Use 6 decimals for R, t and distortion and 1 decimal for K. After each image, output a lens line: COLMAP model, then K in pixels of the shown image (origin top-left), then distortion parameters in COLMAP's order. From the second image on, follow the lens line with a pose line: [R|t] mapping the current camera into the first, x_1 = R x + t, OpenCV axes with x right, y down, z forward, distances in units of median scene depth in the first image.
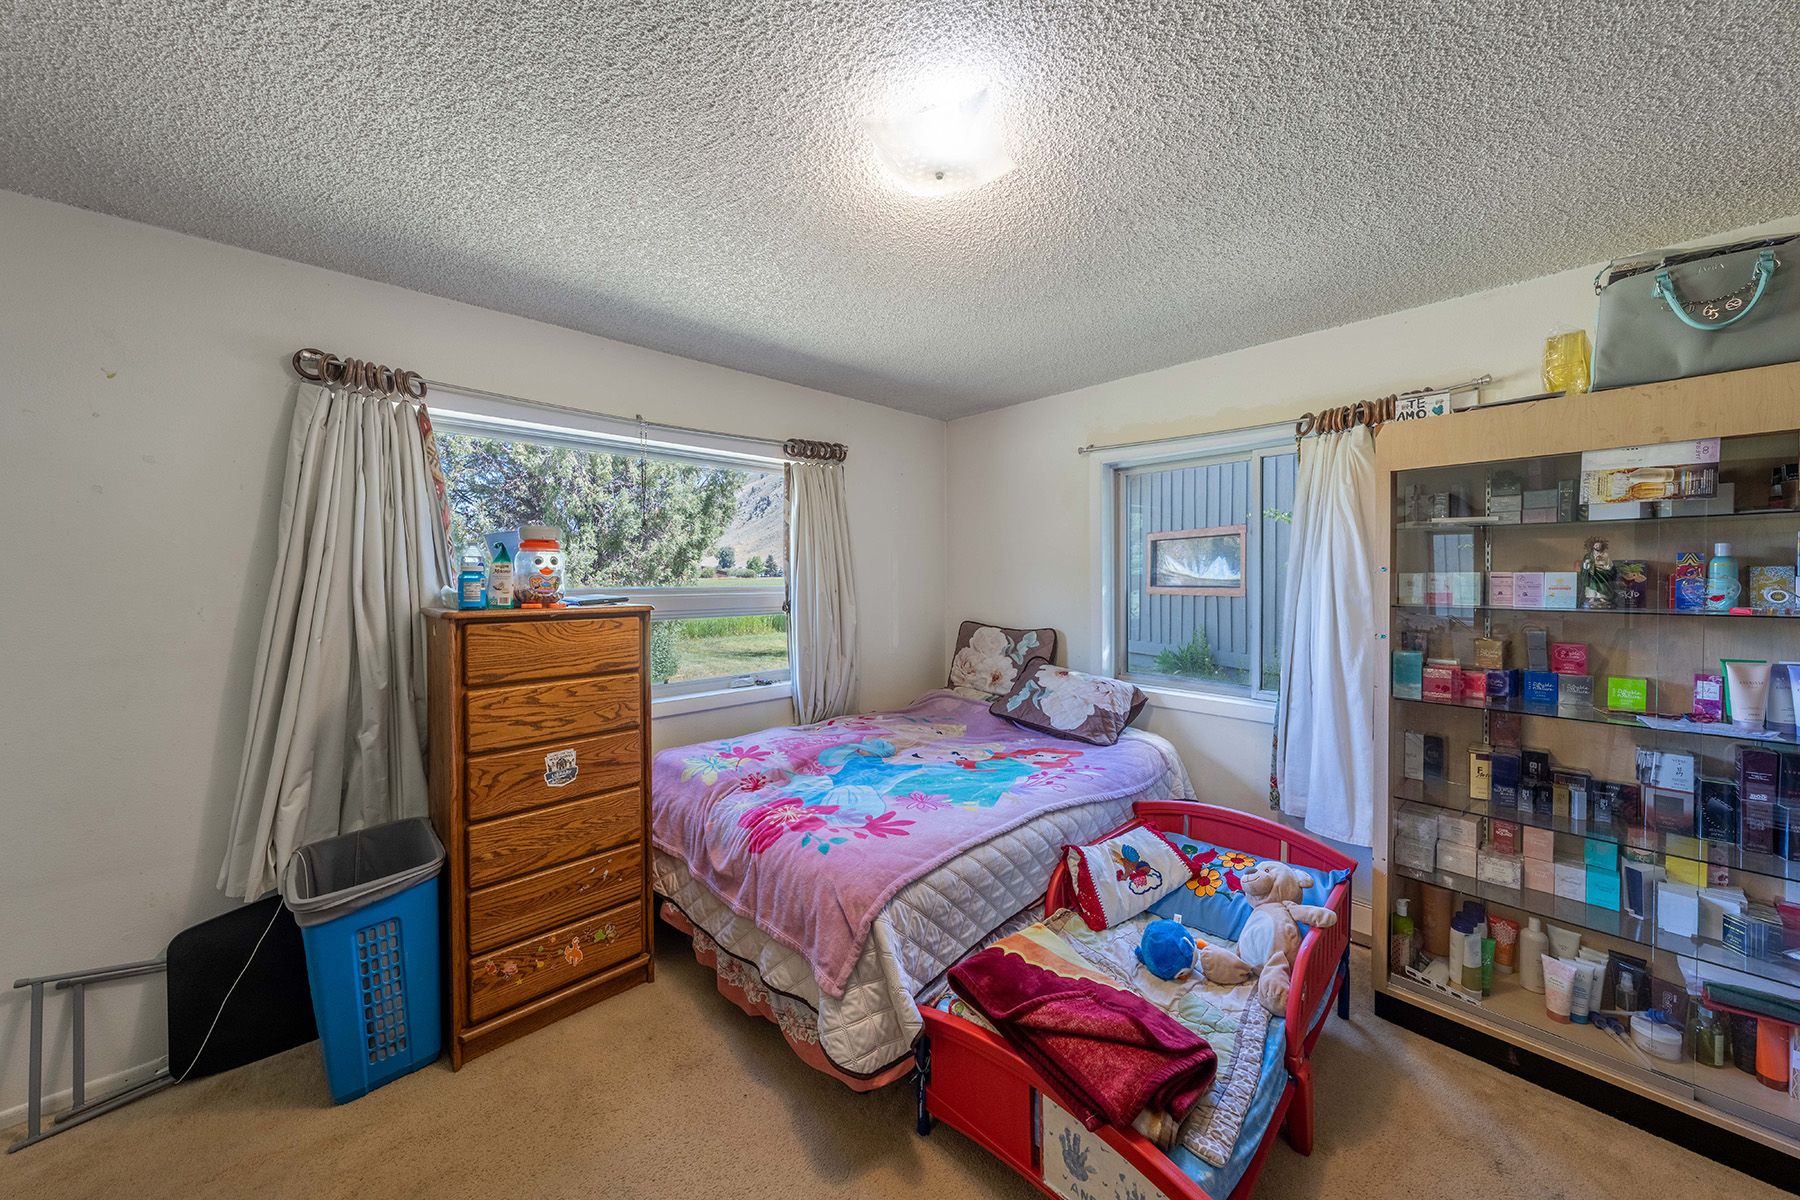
lens RADIAL K [[614.6, 0, 901.0], [0, 614.6, 583.4], [0, 0, 1]] dist [-0.001900, -0.000080]
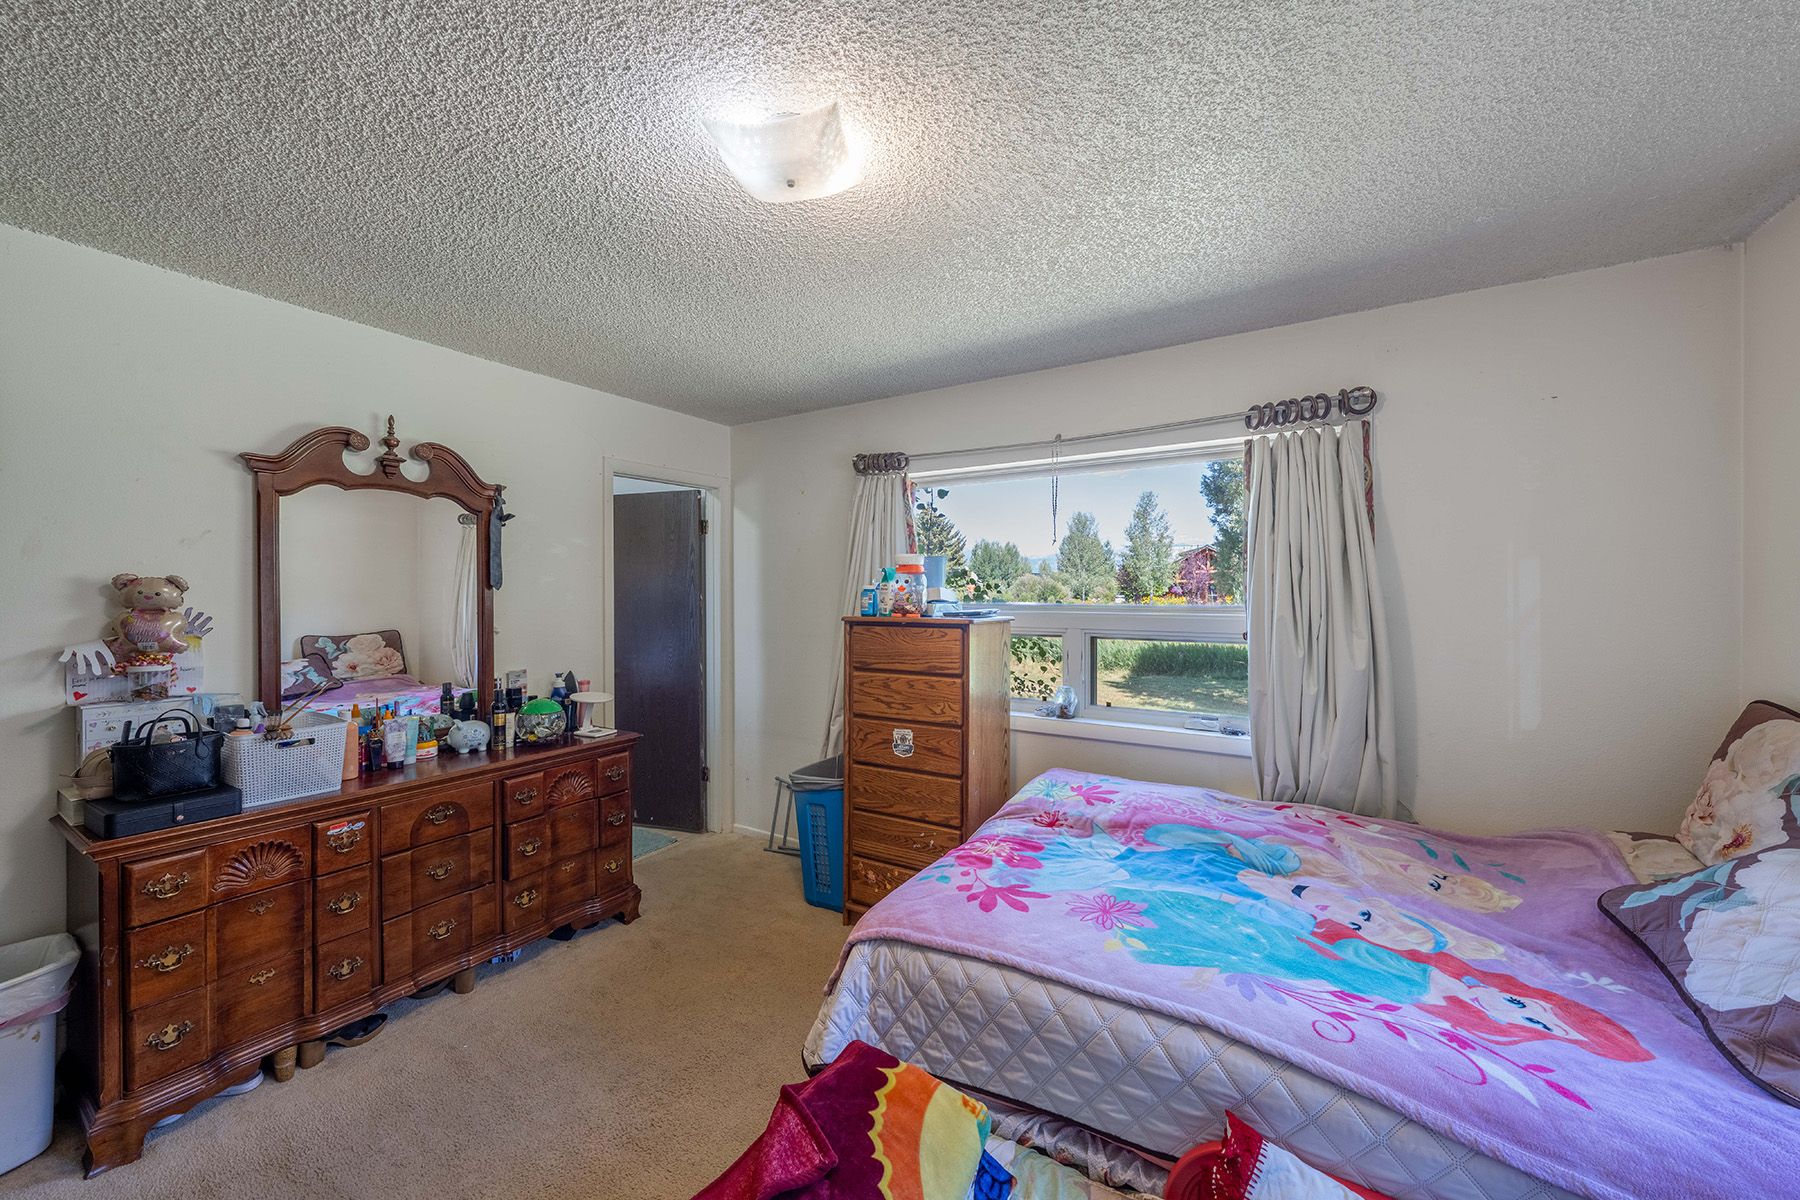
lens RADIAL K [[680.7, 0, 904.1], [0, 680.7, 594.0], [0, 0, 1]] dist [-0.000648, 0.000018]
pose [[0.262802, 0.002968, -0.964845, 0.730409], [-0.012704, 0.999919, -0.000385, -0.007287], [0.964766, 0.012358, 0.262818, 0.564160]]
